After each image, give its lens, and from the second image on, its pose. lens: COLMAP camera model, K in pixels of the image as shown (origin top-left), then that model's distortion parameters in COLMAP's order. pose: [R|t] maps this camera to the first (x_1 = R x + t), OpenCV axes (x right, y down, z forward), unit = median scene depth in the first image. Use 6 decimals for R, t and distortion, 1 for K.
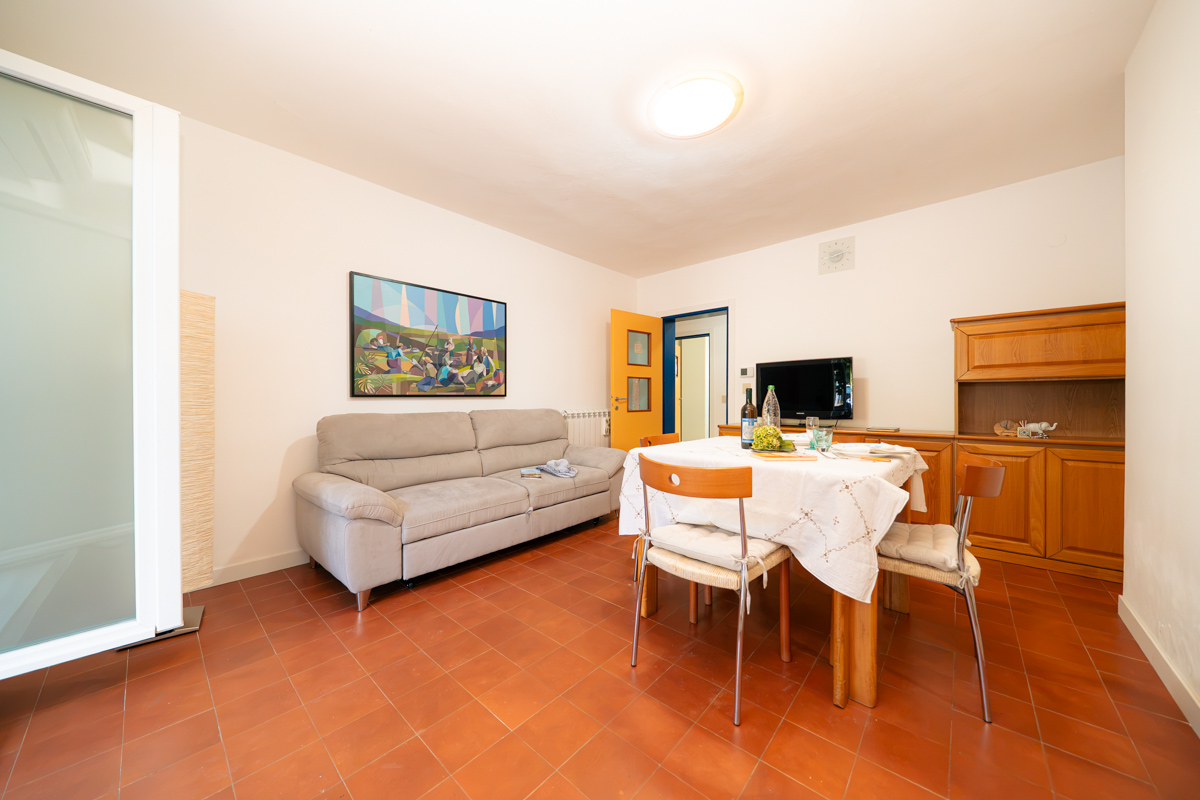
lens RADIAL K [[411.5, 0, 596.1], [0, 411.5, 400.5], [0, 0, 1]] dist [-0.006033, -0.000083]
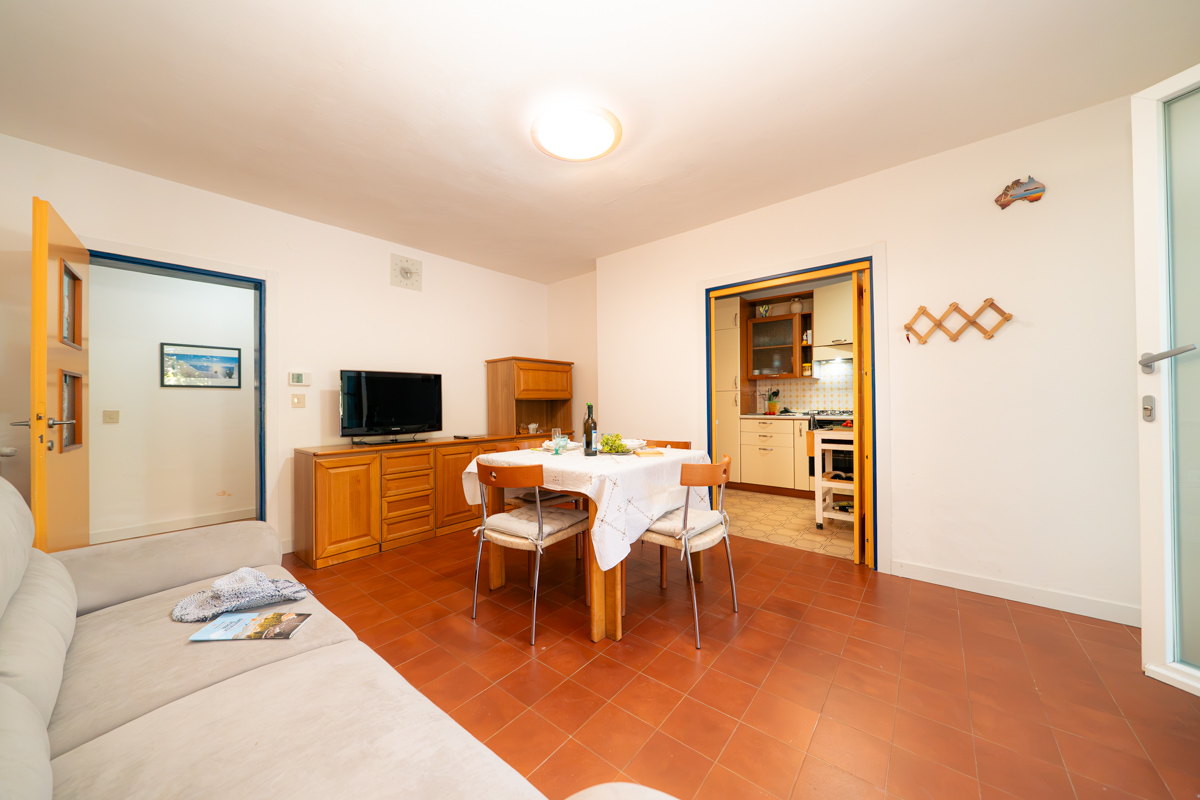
lens RADIAL K [[411.5, 0, 596.1], [0, 411.5, 400.5], [0, 0, 1]] dist [-0.006033, -0.000083]
pose [[-0.041709, 0.011463, 0.999064, -0.519135], [0.014401, 0.999837, -0.010870, -0.018809], [-0.999026, 0.013934, -0.041868, 0.653244]]
